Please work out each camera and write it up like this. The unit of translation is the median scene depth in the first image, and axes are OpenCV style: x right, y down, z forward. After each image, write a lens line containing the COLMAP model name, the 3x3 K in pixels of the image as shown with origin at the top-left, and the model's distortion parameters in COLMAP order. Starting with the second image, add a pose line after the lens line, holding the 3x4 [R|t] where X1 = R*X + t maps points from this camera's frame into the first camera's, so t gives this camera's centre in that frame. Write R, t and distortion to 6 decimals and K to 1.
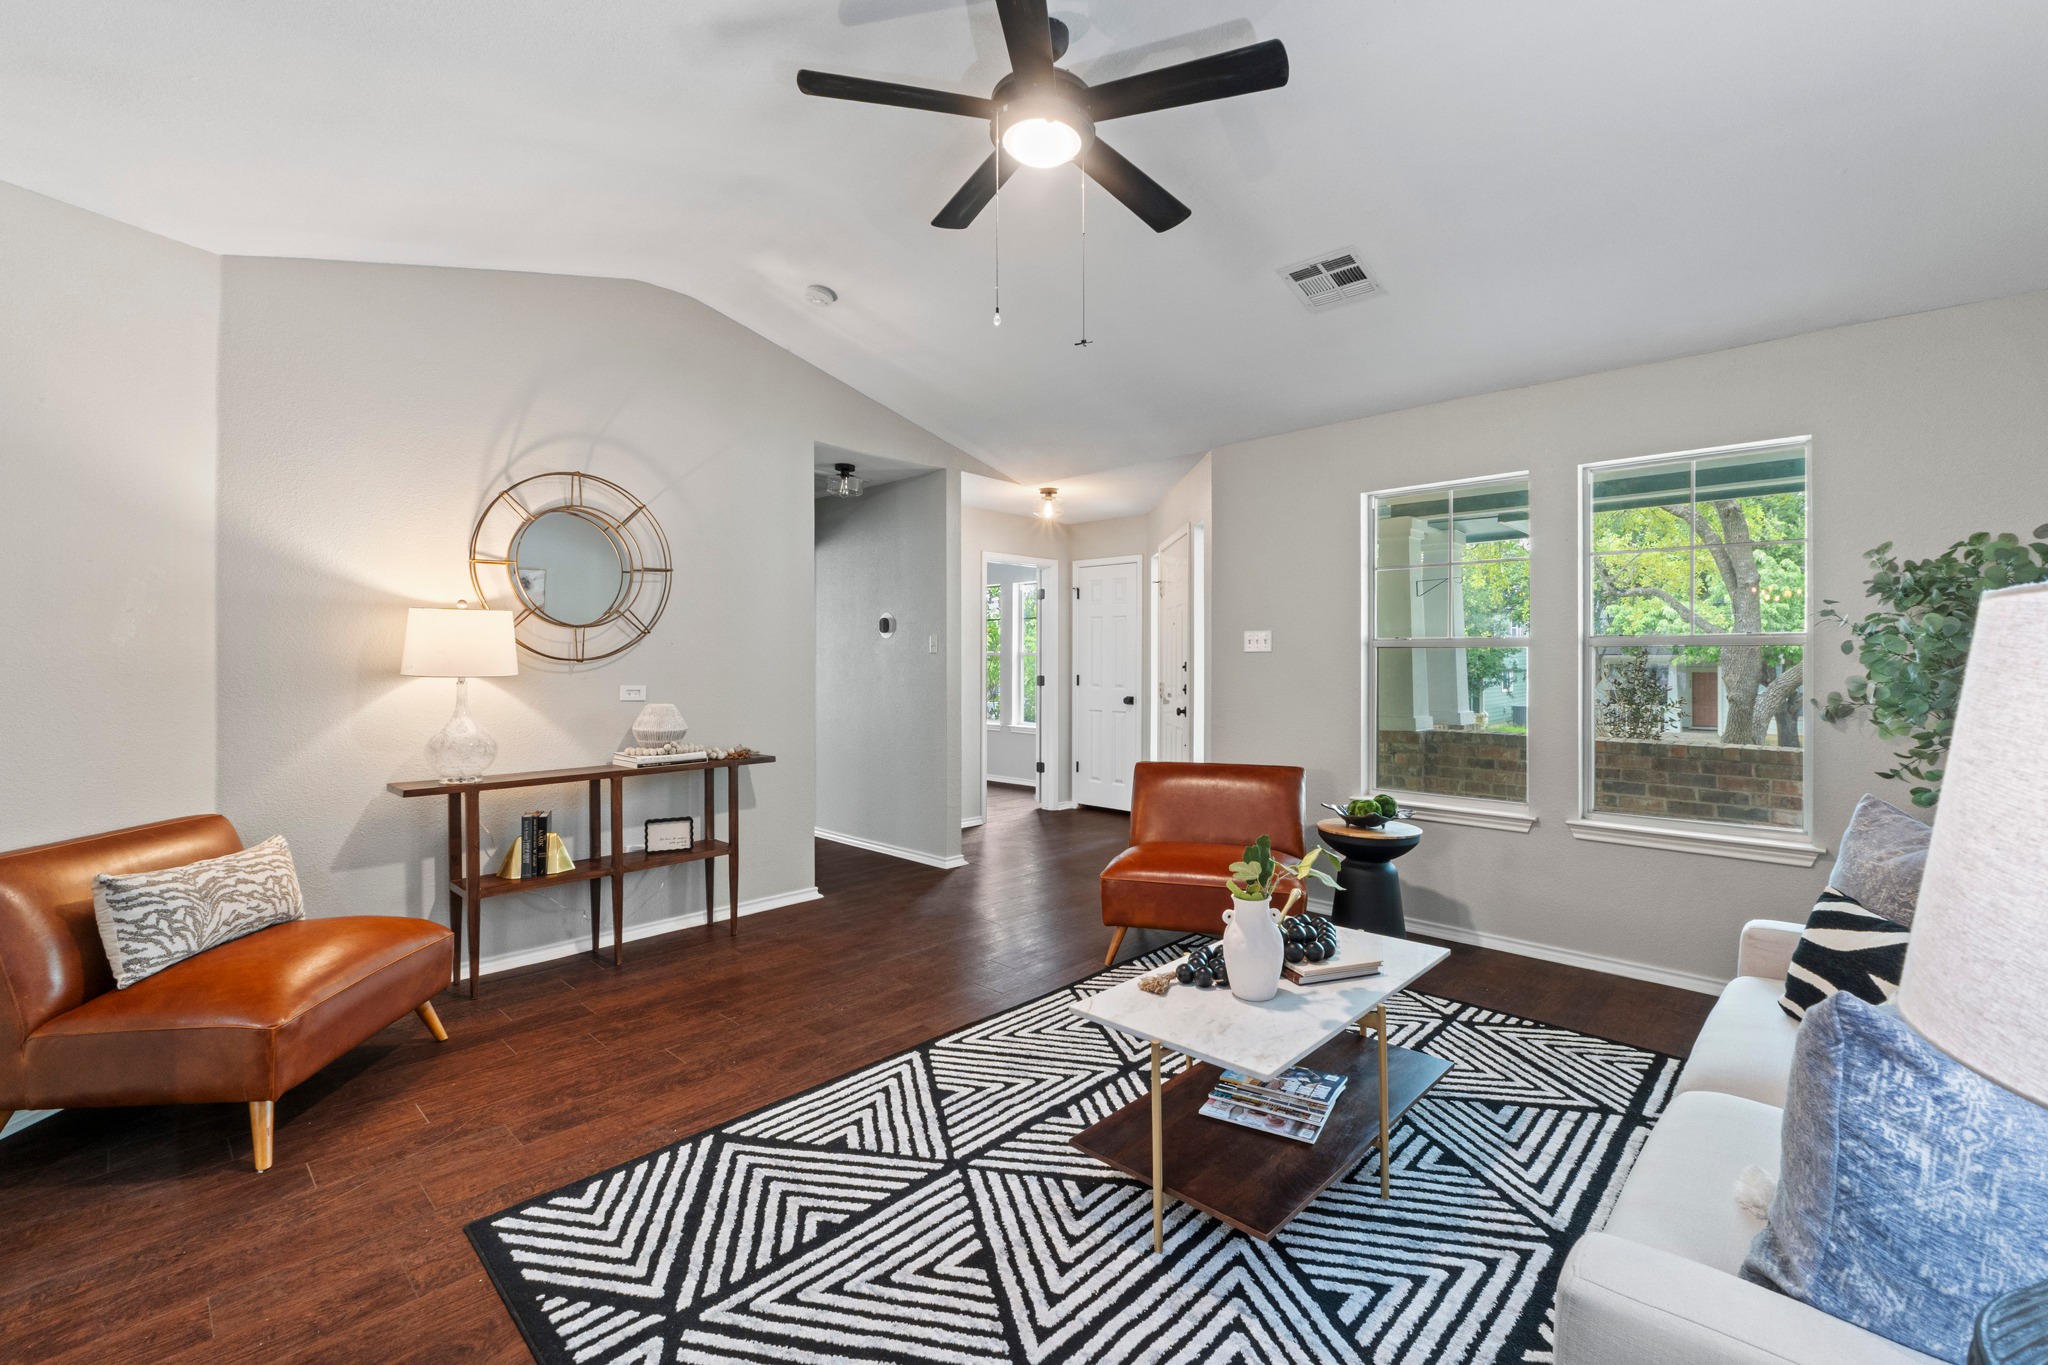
lens RADIAL K [[873.1, 0, 1014.2], [0, 873.1, 659.1], [0, 0, 1]] dist [-0.001887, -0.002332]
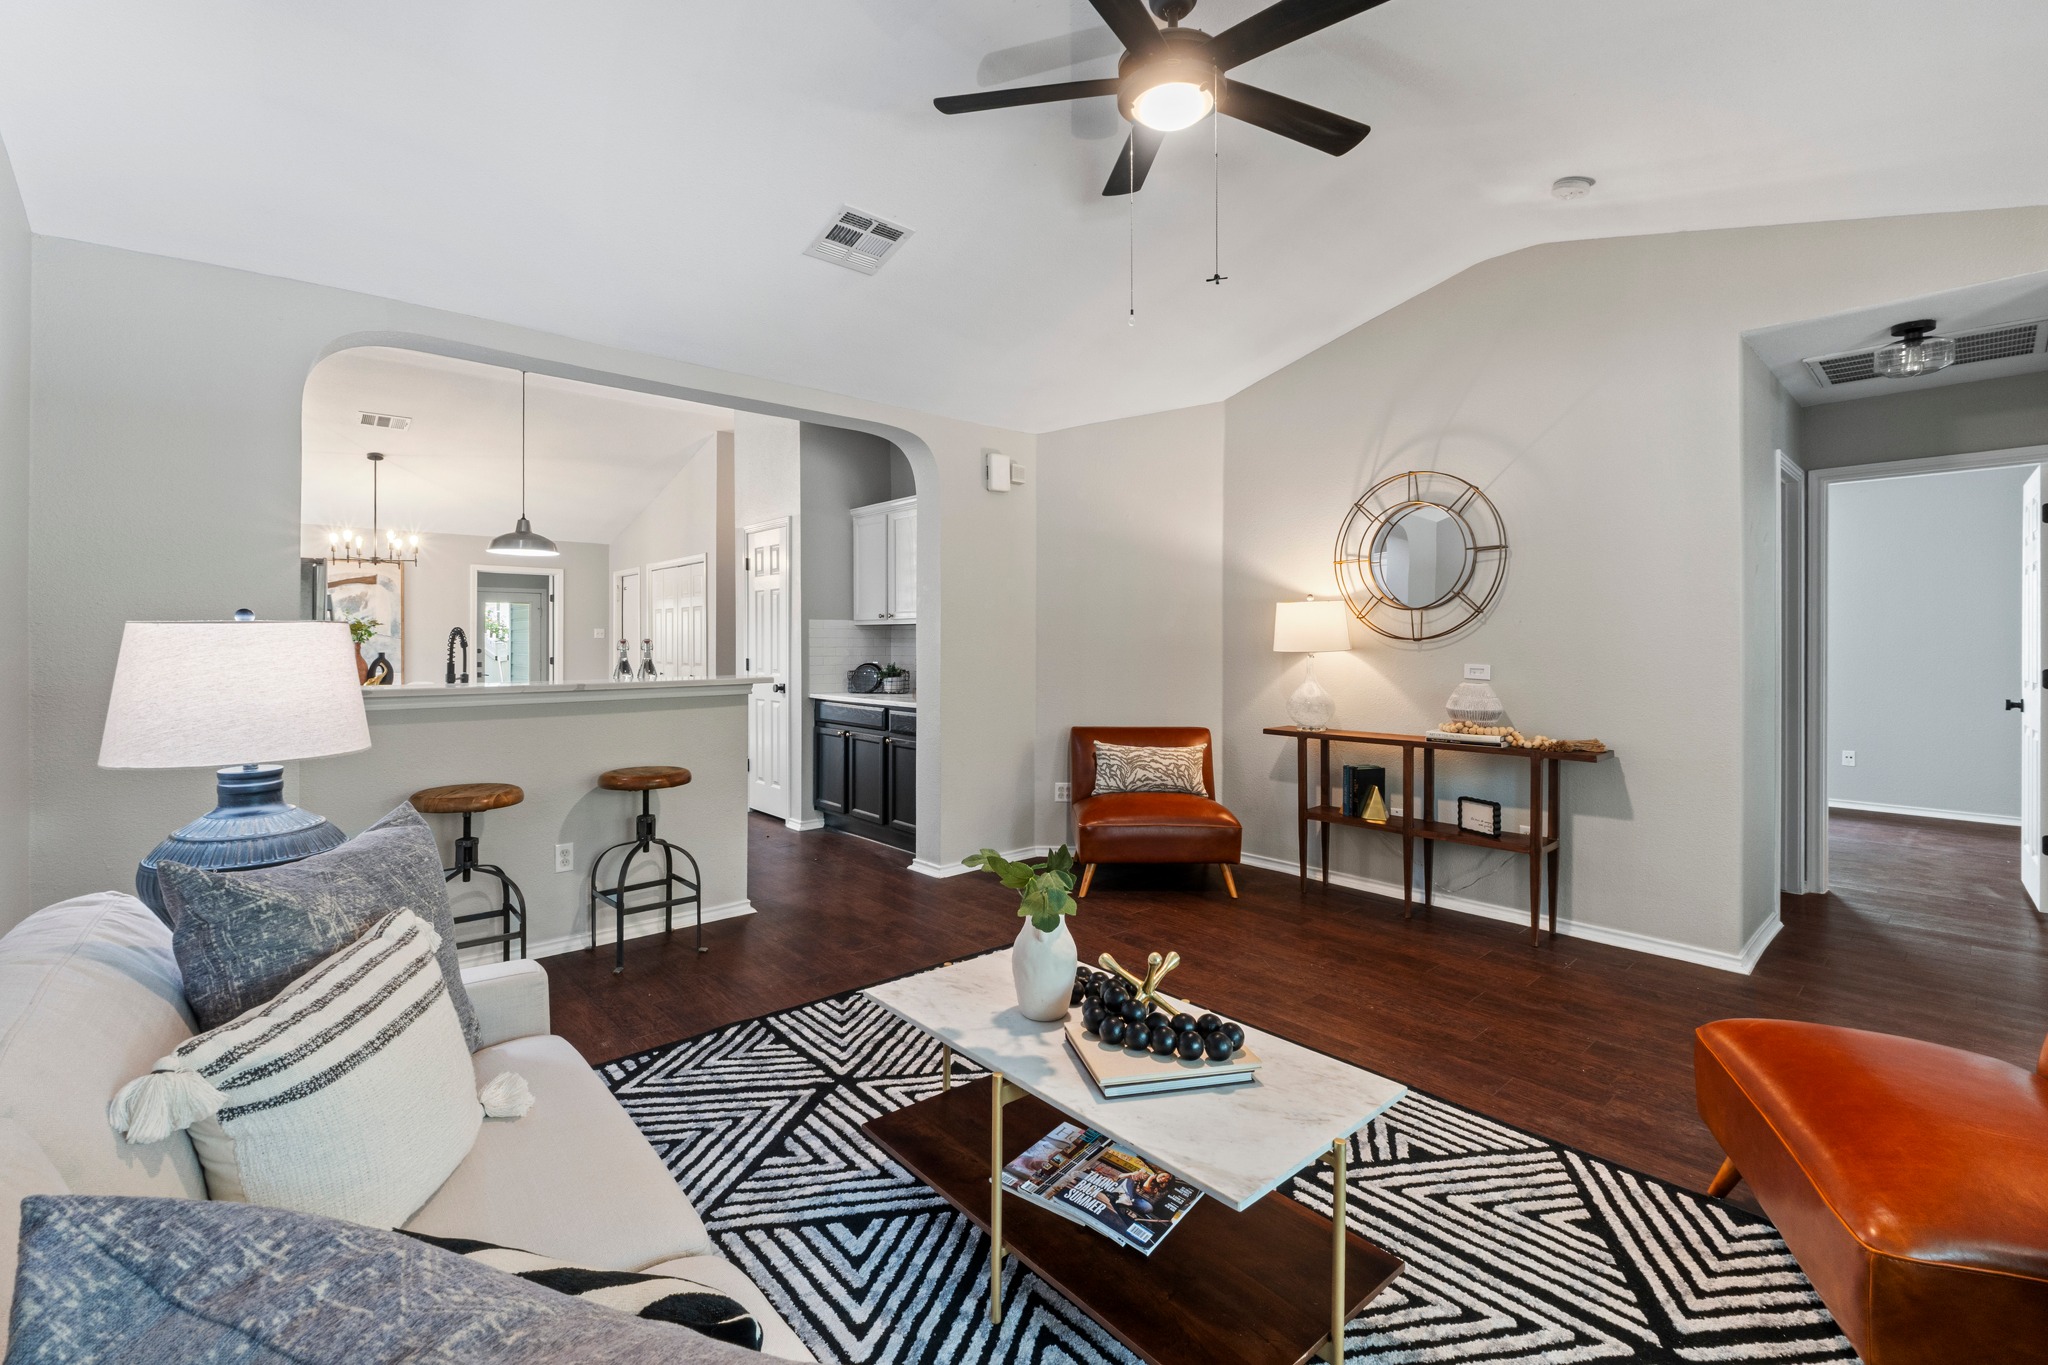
lens RADIAL K [[873.1, 0, 1027.0], [0, 873.1, 647.7], [0, 0, 1]] dist [-0.001887, -0.002332]
pose [[-0.065283, 0.010525, -0.997811, 0.675147], [0.001801, 0.999944, 0.010430, -0.001032], [0.997865, -0.001117, -0.065299, 0.603714]]
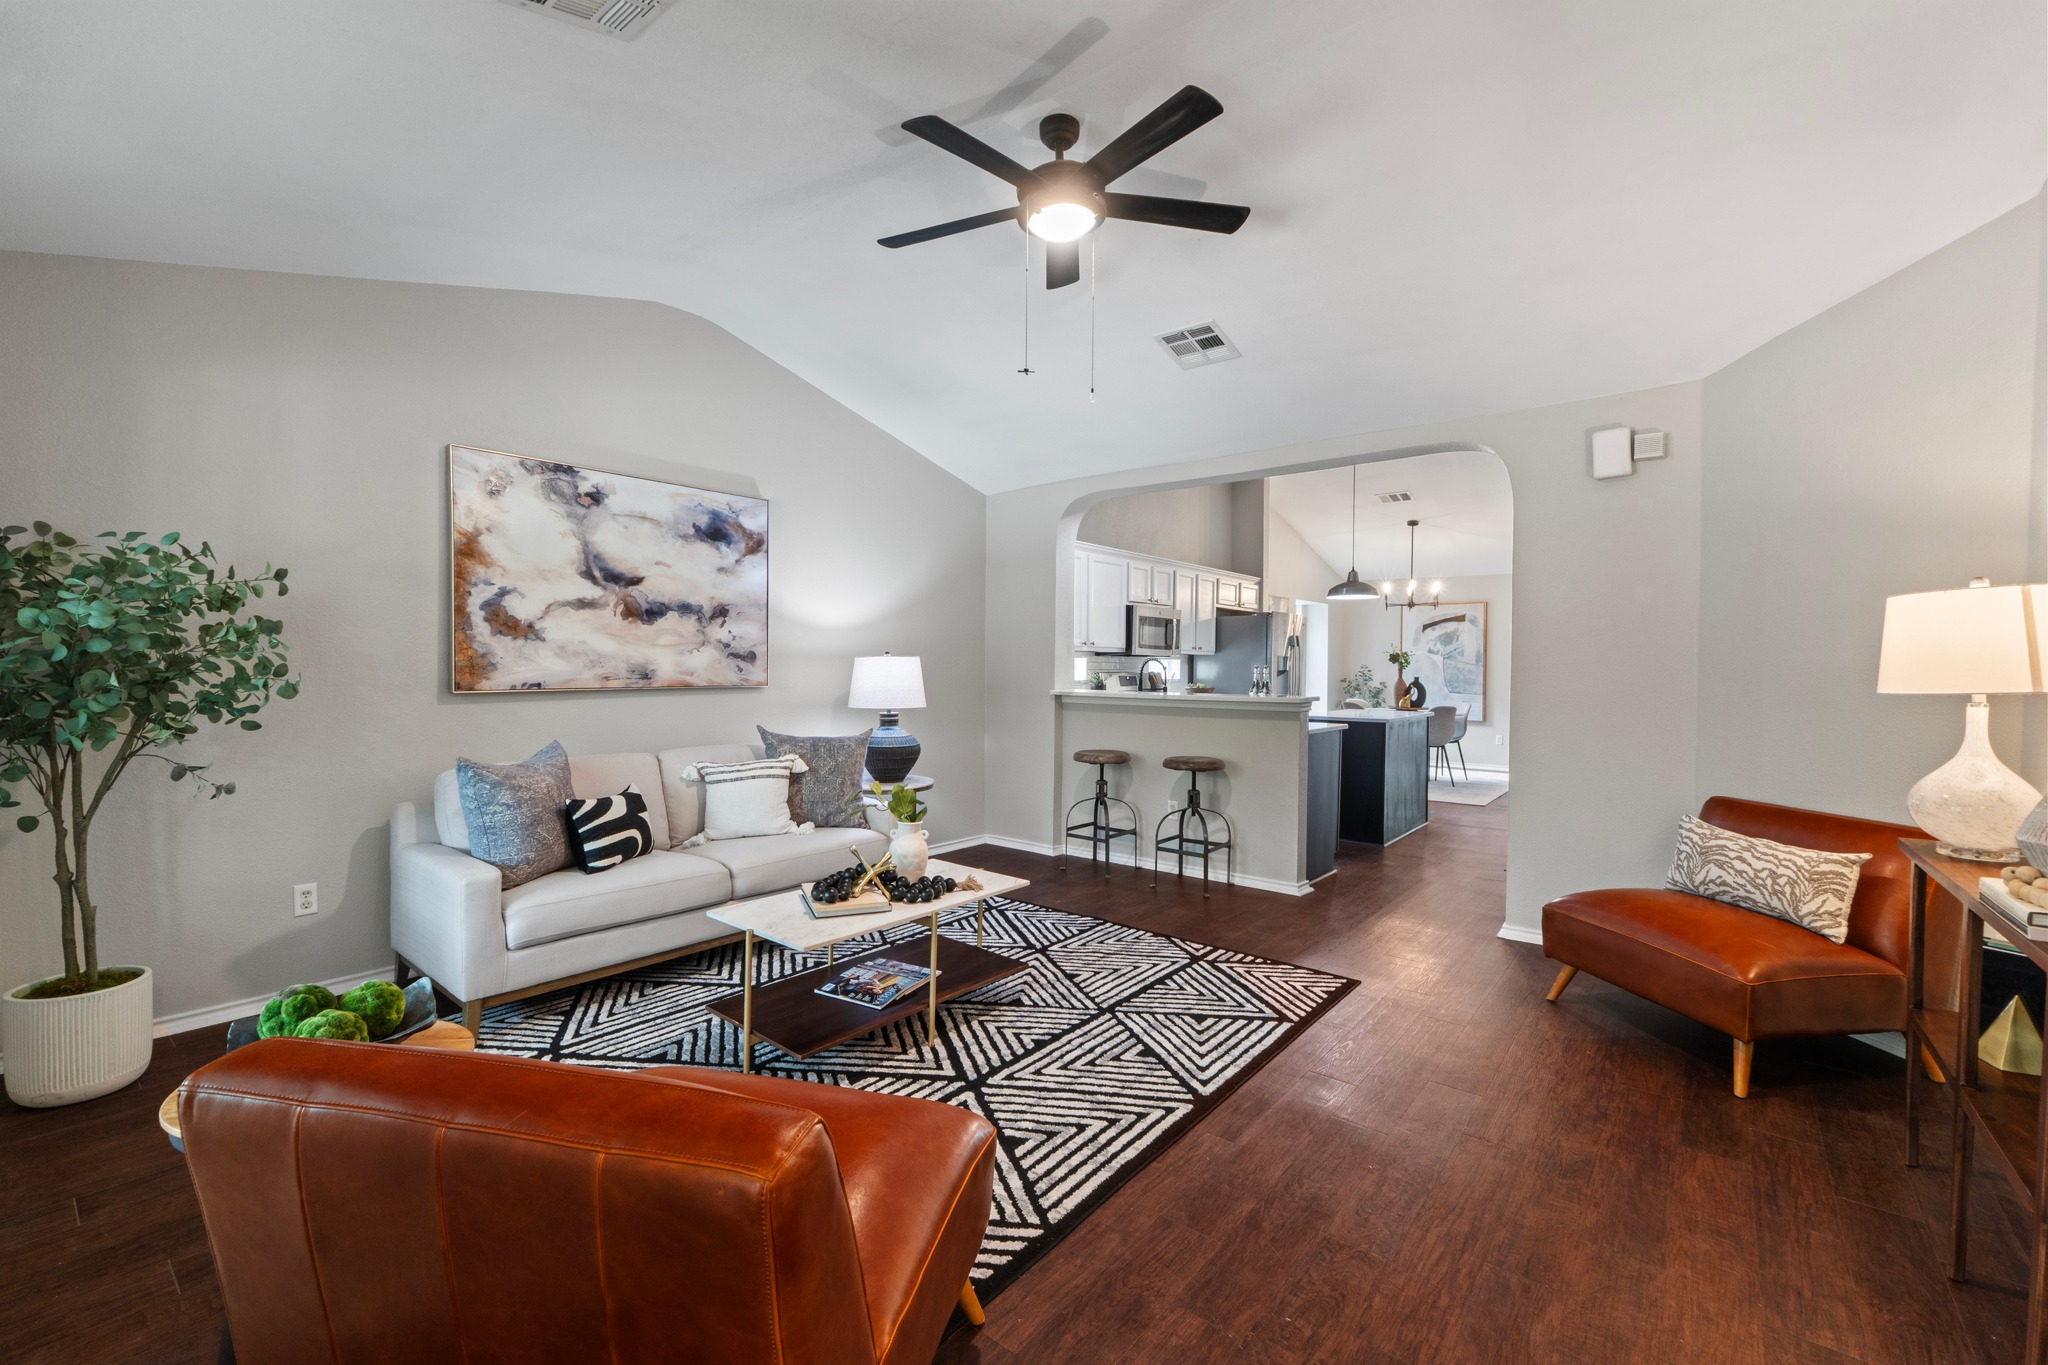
lens RADIAL K [[873.1, 0, 1018.6], [0, 873.1, 674.5], [0, 0, 1]] dist [-0.001887, -0.002332]
pose [[-0.995893, -0.004226, -0.090443, 0.127936], [-0.005075, 0.999945, 0.009151, 0.003698], [0.090400, 0.009572, -0.995860, 1.455835]]
